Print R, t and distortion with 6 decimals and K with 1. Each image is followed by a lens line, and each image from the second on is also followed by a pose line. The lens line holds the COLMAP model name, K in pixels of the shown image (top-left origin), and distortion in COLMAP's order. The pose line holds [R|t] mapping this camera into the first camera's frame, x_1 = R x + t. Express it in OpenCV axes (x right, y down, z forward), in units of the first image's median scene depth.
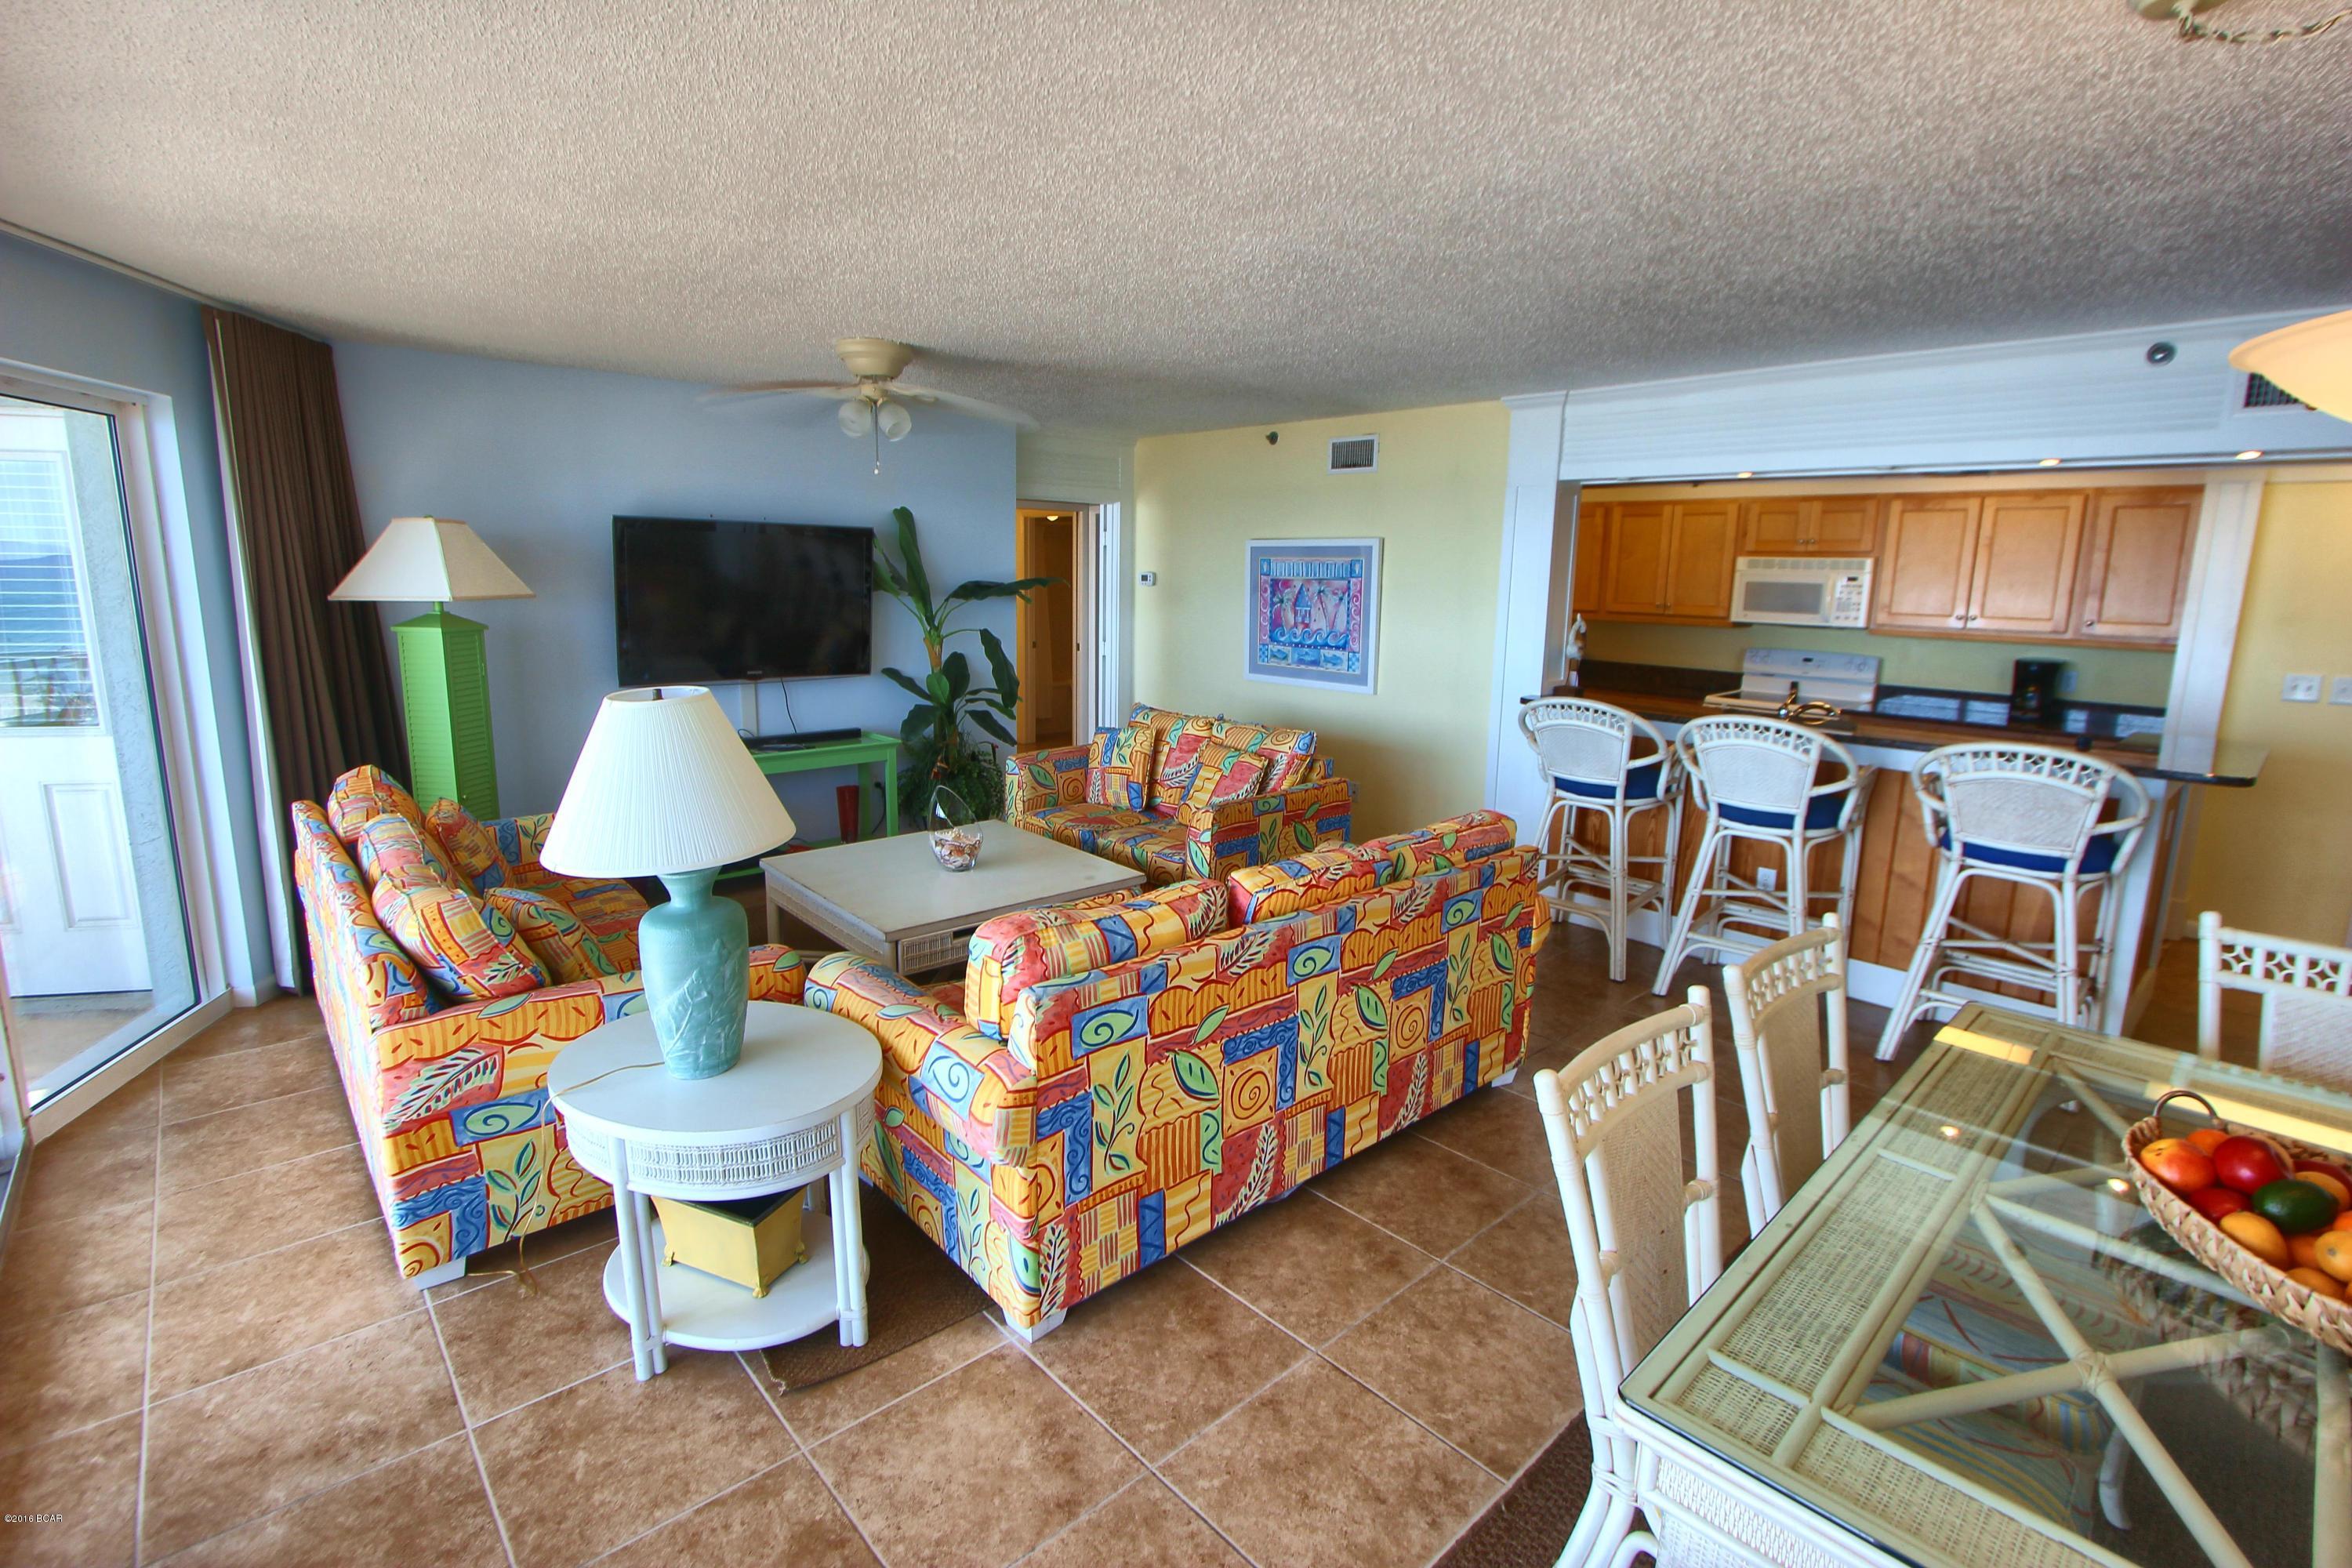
lens RADIAL K [[1081.4, 0, 1179.5], [0, 1081.4, 768.0], [0, 0, 1]] dist [-0.024577, 0.003892]
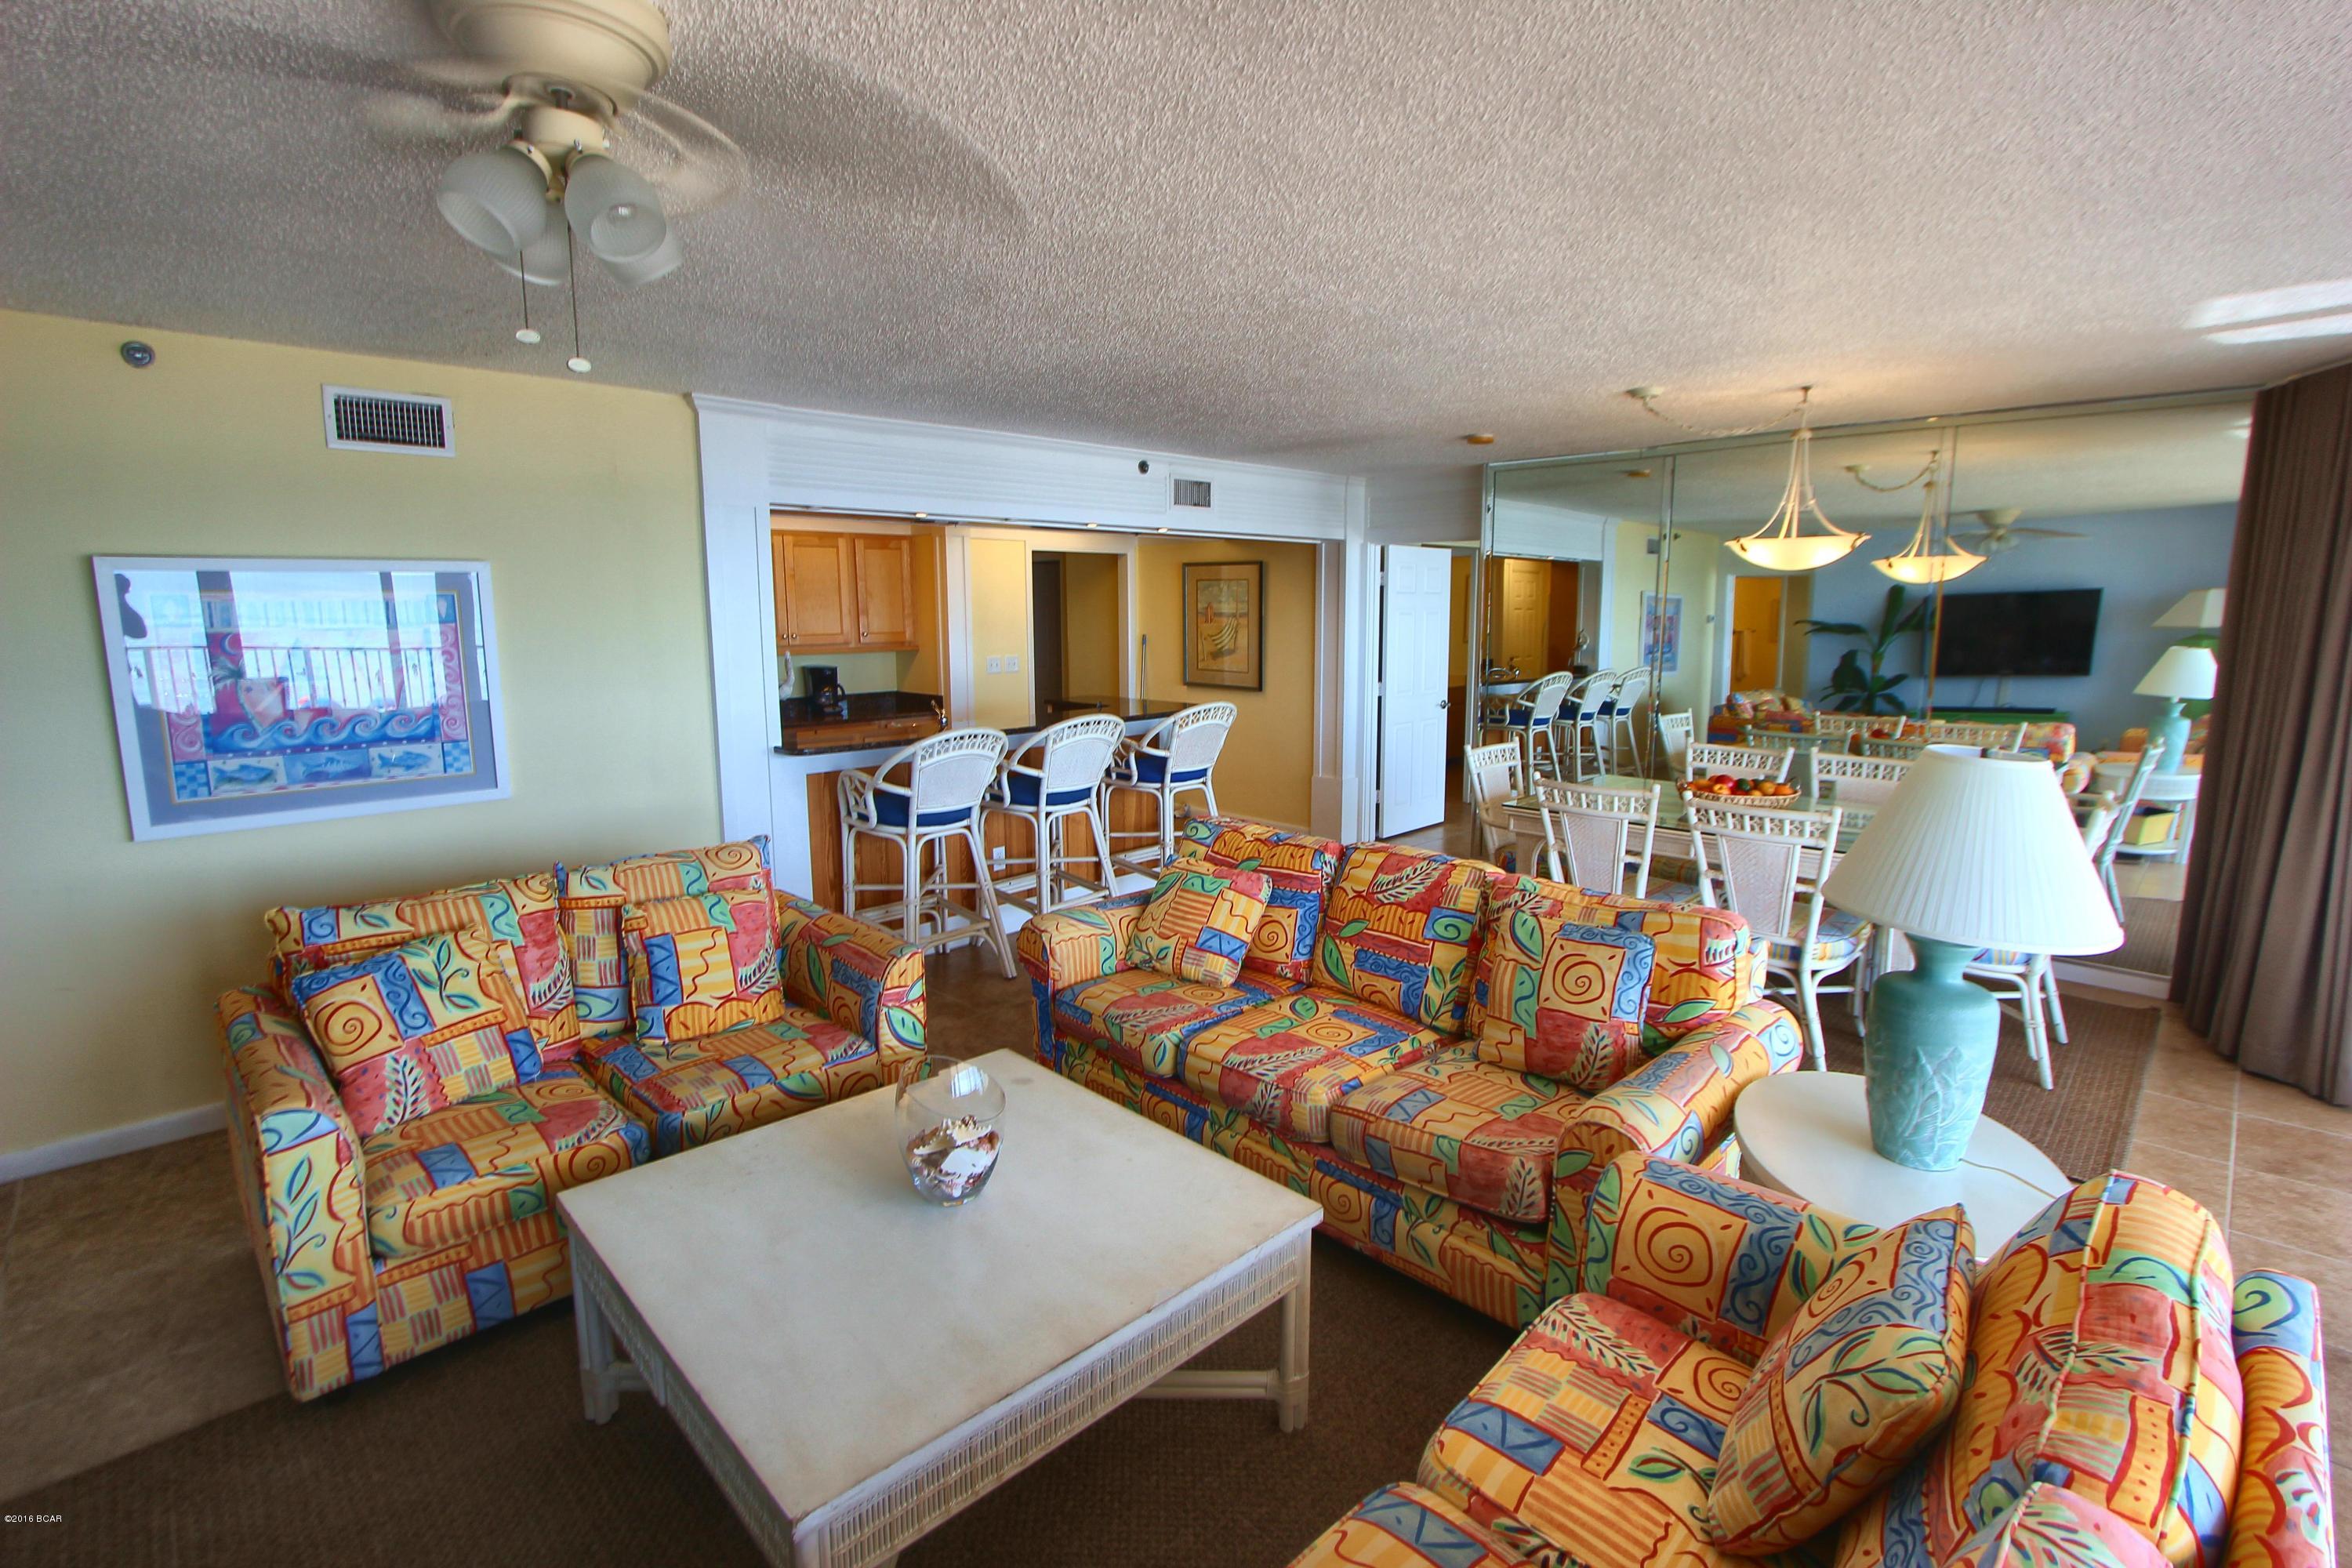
lens RADIAL K [[1081.4, 0, 1183.9], [0, 1081.4, 788.0], [0, 0, 1]] dist [-0.024577, 0.003892]
pose [[-0.055616, -0.184734, 0.981214, -0.592959], [0.182538, 0.964291, 0.191894, -0.152022], [-0.981625, 0.189781, -0.019909, 0.743380]]
